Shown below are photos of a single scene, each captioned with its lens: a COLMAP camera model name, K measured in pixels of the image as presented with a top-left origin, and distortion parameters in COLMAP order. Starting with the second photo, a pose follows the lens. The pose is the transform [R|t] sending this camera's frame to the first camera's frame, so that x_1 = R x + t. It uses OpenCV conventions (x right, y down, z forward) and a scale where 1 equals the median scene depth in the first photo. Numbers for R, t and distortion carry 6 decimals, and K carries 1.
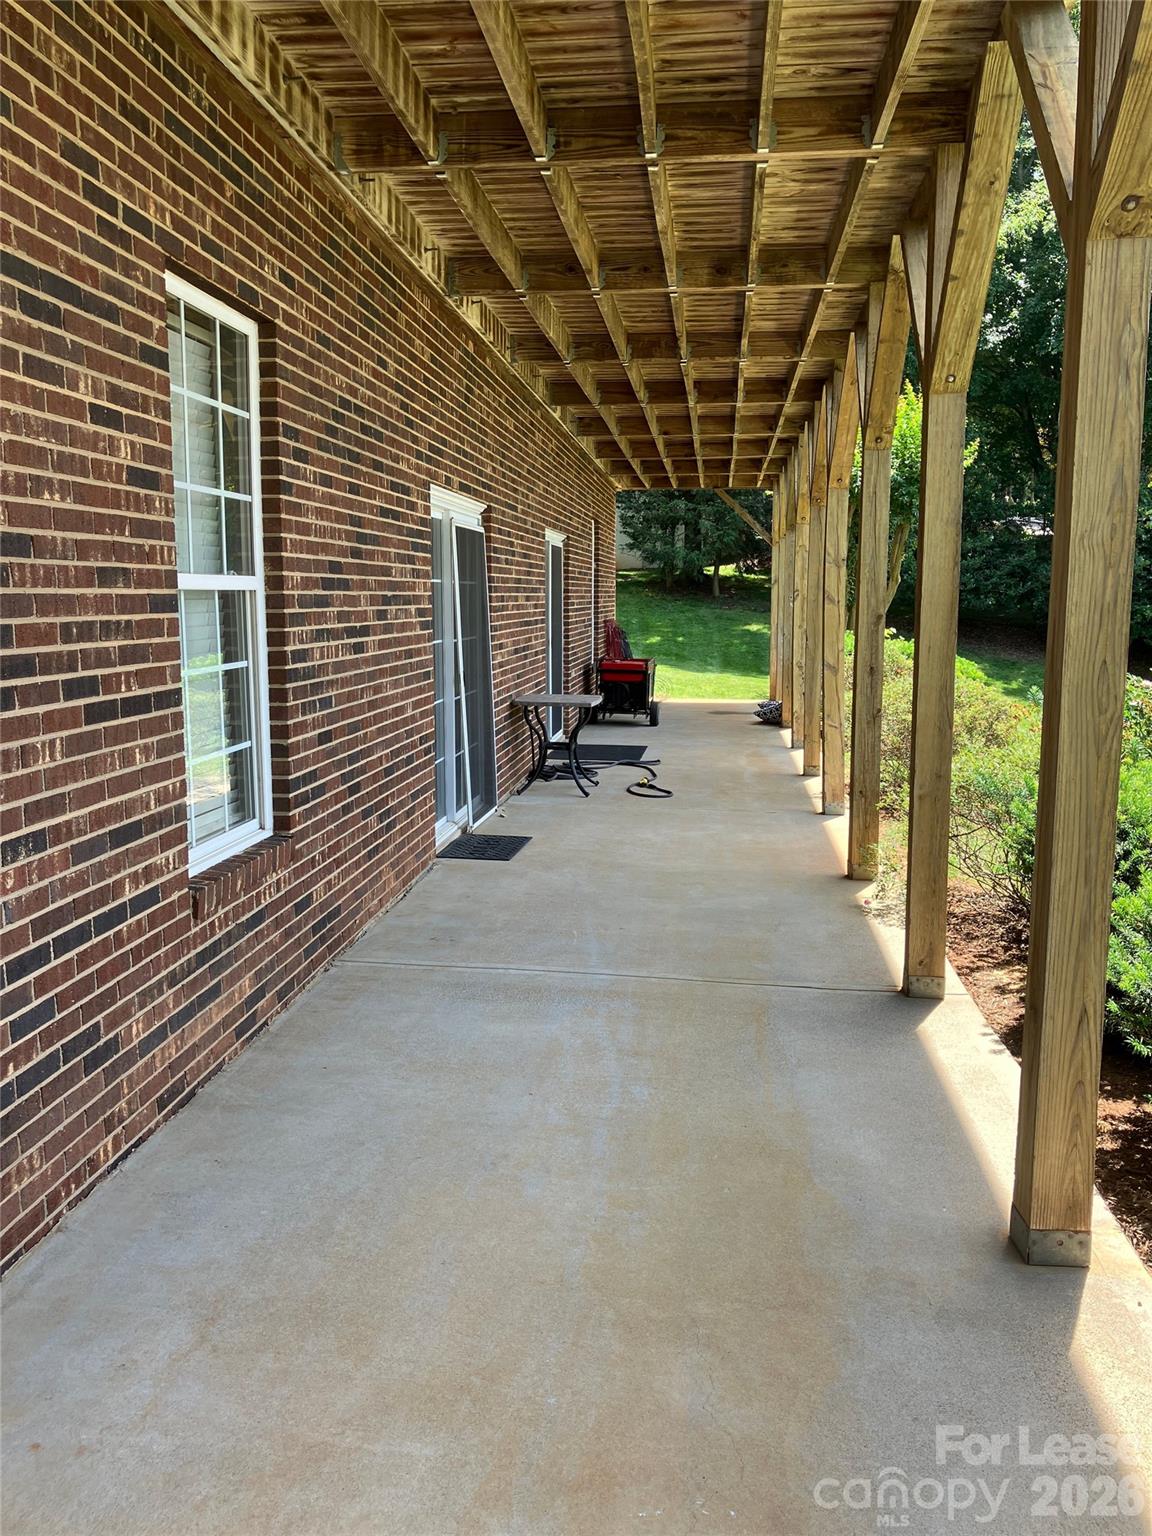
lens RADIAL K [[1255.5, 0, 584.8], [0, 1255.5, 763.2], [0, 0, 1]] dist [-0.000927, 0.007449]
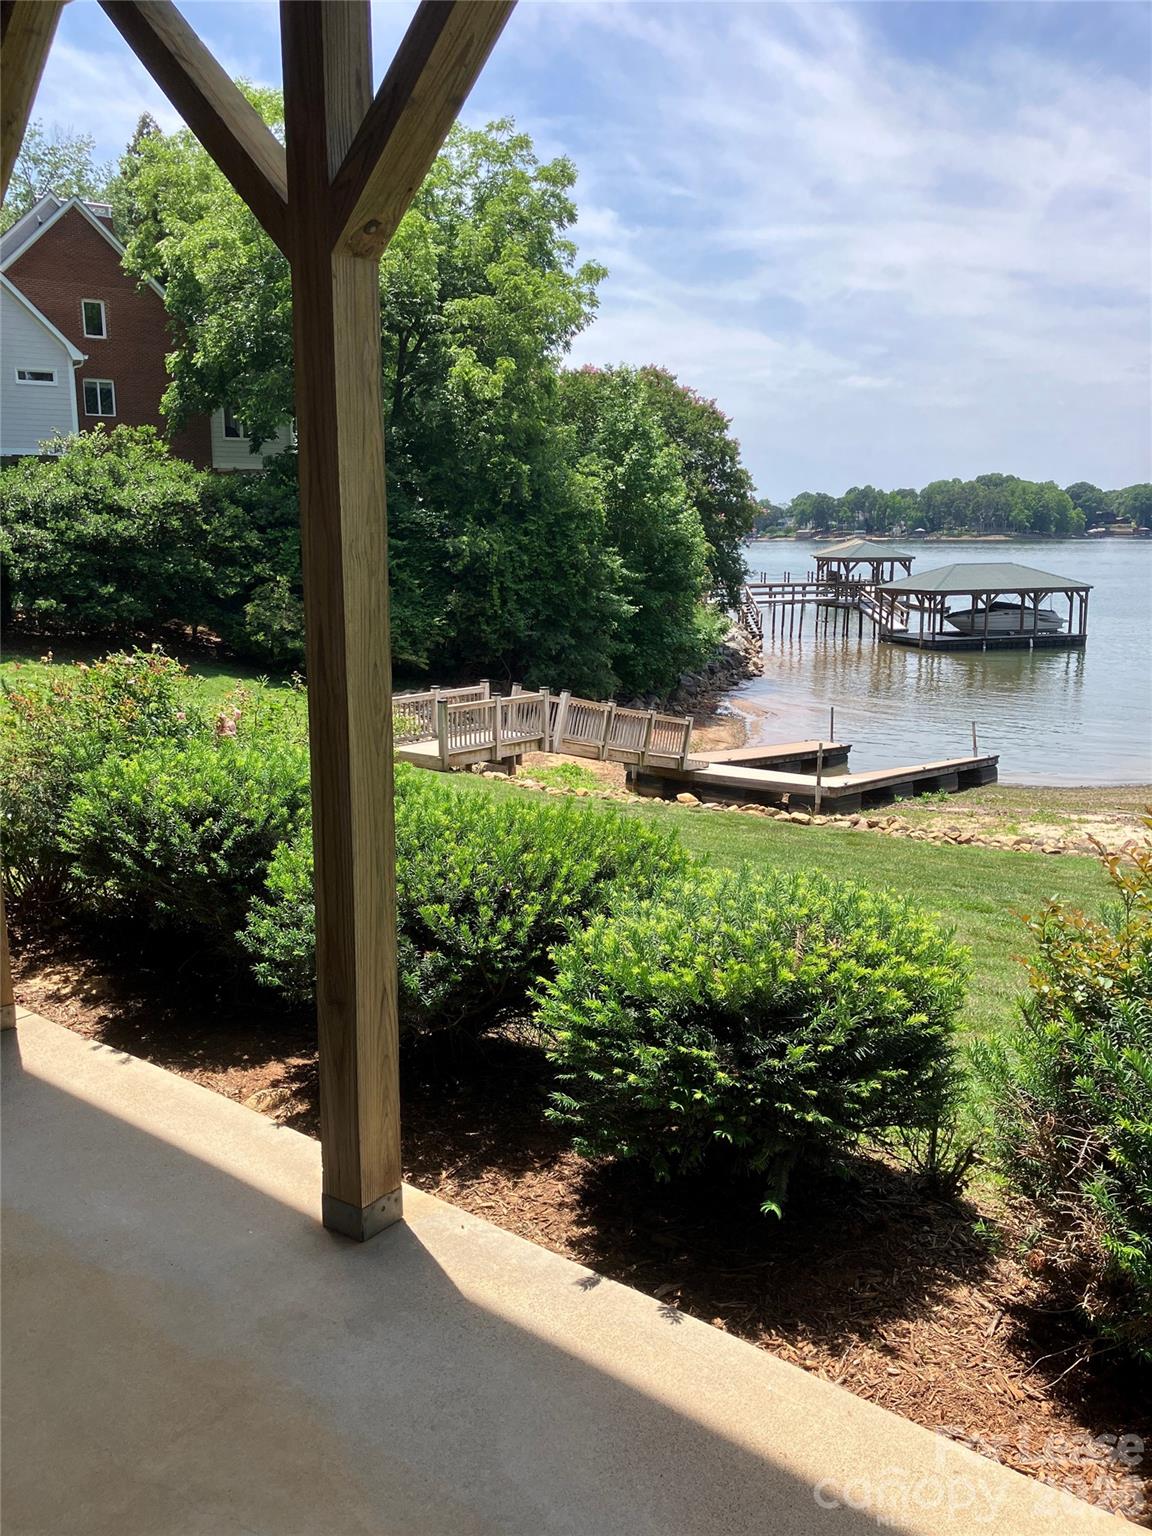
lens RADIAL K [[1253.3, 0, 566.3], [0, 1253.3, 762.8], [0, 0, 1]] dist [0.004745, -0.005631]
pose [[0.553007, -0.153124, 0.818985, -0.355130], [0.115716, 0.987556, 0.106506, -0.088024], [-0.825102, 0.035871, 0.563844, 0.264105]]
